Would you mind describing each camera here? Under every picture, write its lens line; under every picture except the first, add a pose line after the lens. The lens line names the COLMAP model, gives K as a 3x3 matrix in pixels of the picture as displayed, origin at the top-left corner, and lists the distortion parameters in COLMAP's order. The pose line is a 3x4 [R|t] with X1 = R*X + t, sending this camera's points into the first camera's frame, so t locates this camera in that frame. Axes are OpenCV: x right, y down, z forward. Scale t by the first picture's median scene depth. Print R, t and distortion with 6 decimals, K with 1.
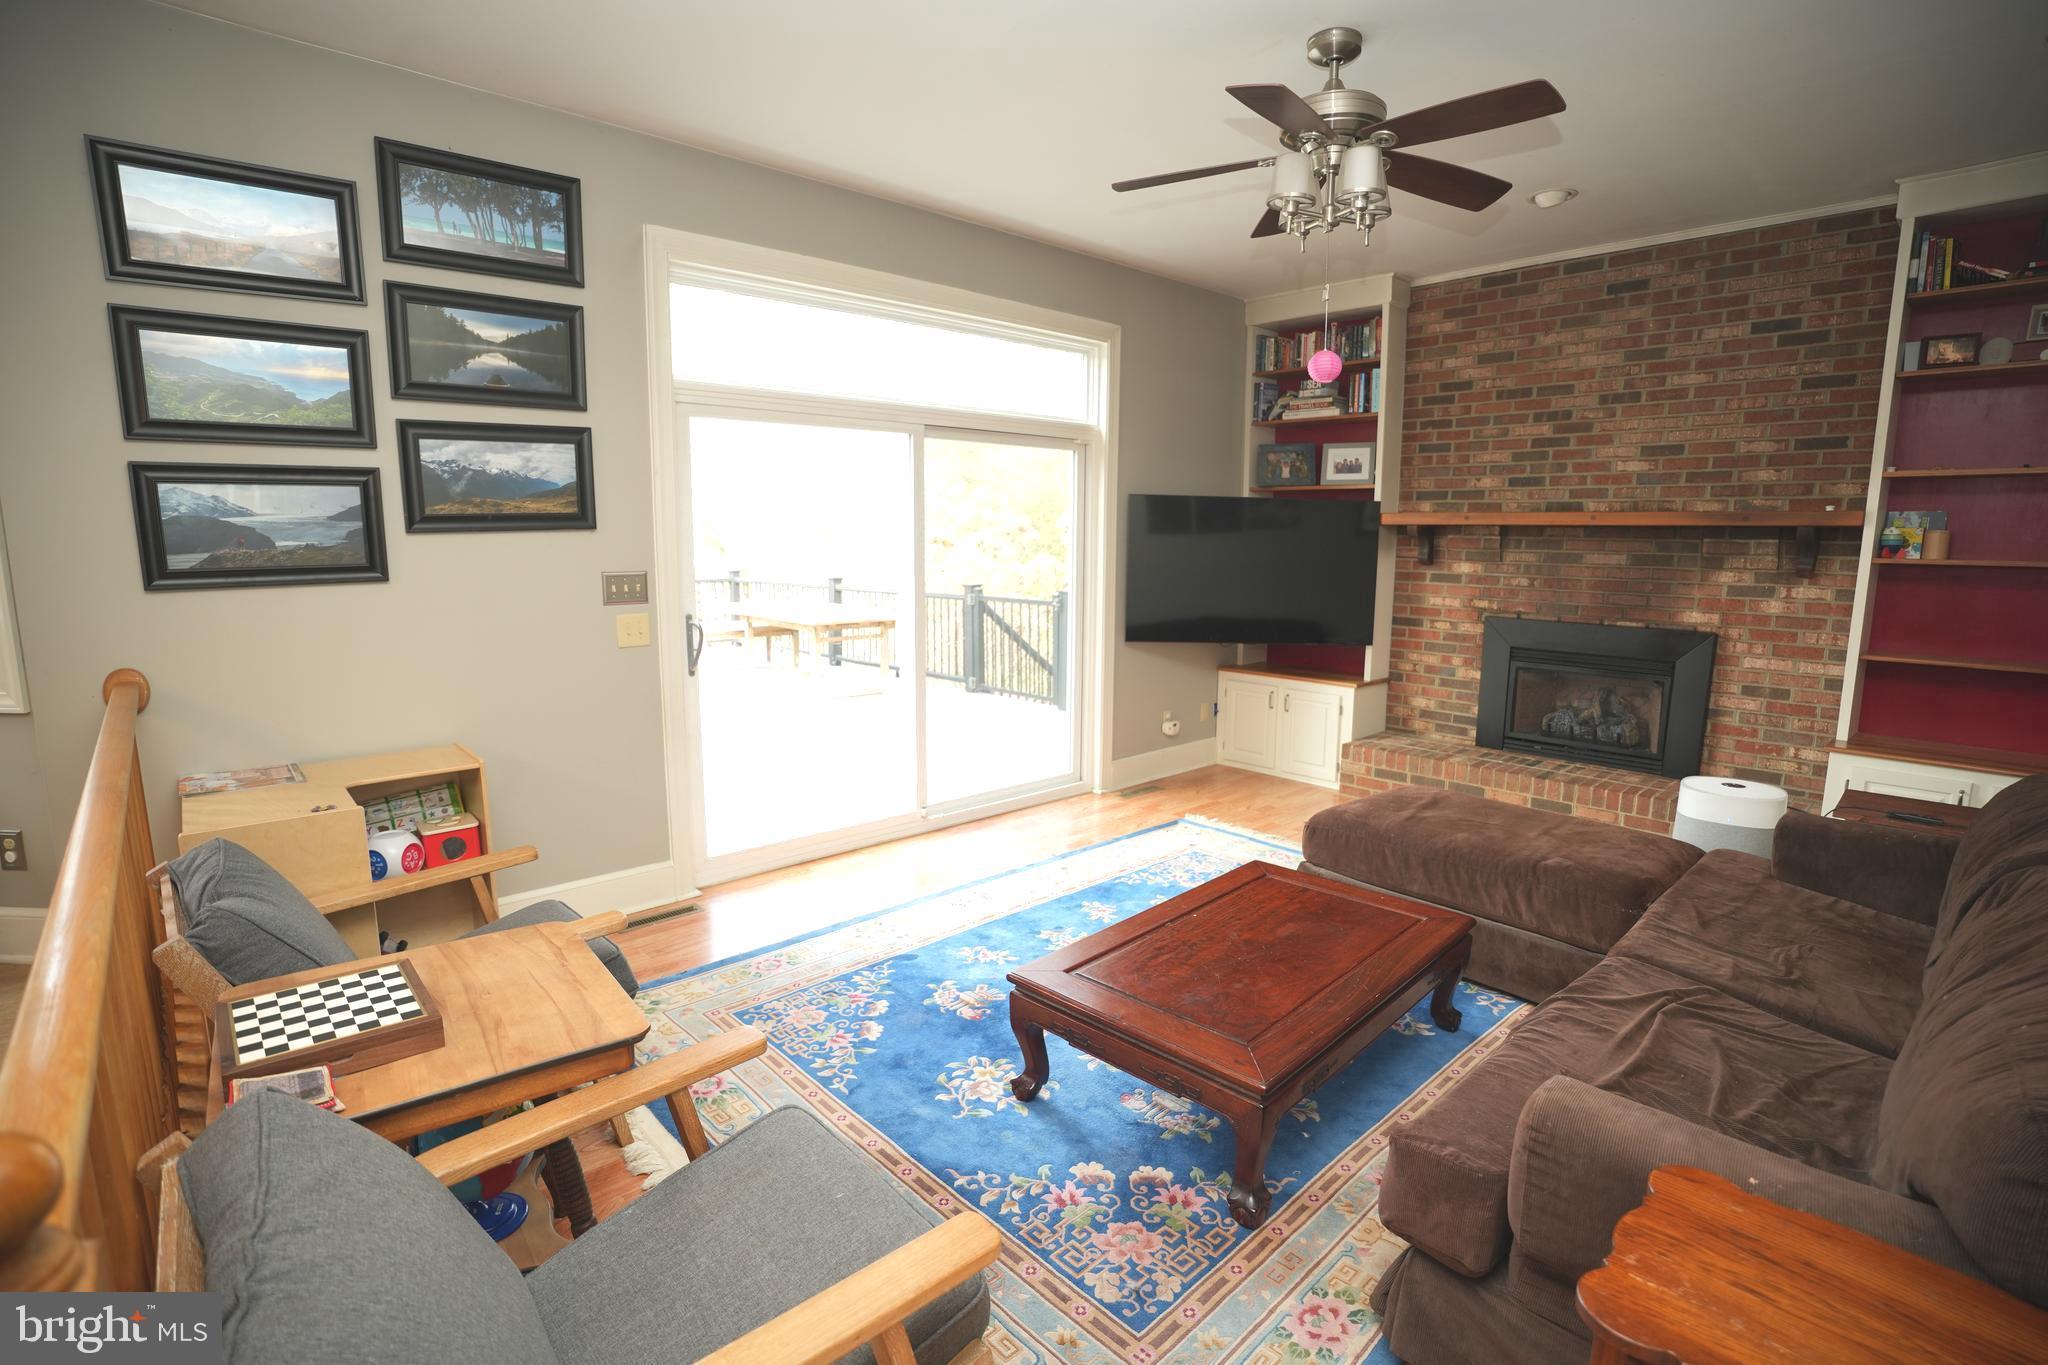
lens RADIAL K [[969.7, 0, 1017.9], [0, 969.7, 680.6], [0, 0, 1]] dist [-0.057063, 0.018338]
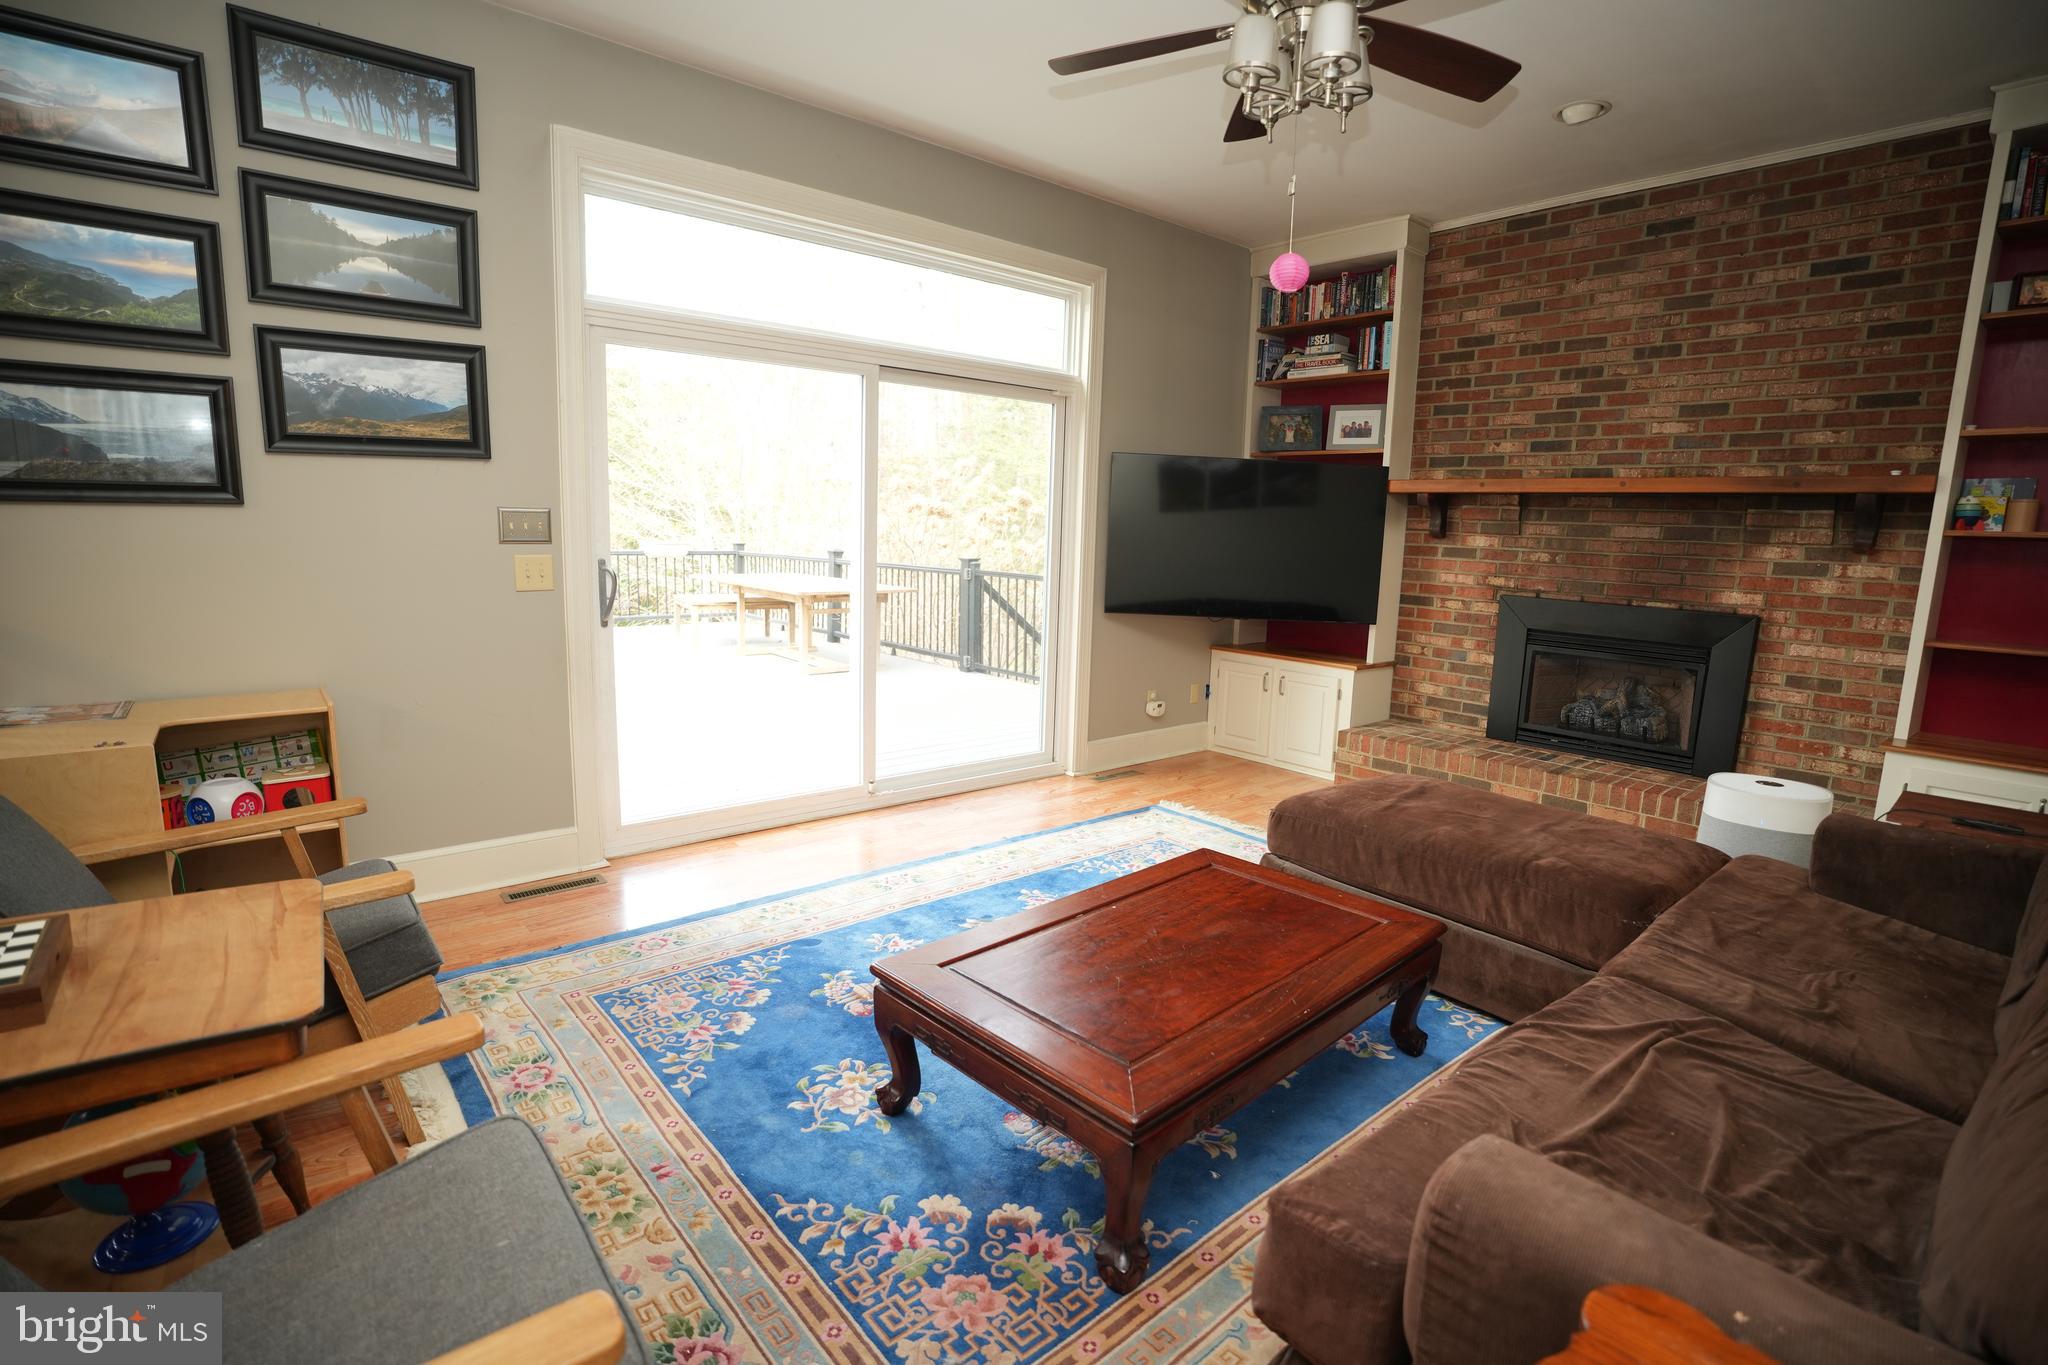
lens RADIAL K [[969.7, 0, 1017.9], [0, 969.7, 680.6], [0, 0, 1]] dist [-0.057063, 0.018338]
pose [[0.998844, 0.029805, -0.037706, 0.089697], [-0.029521, 0.999532, 0.008065, 0.027116], [0.037929, -0.006942, 0.999256, 0.100469]]
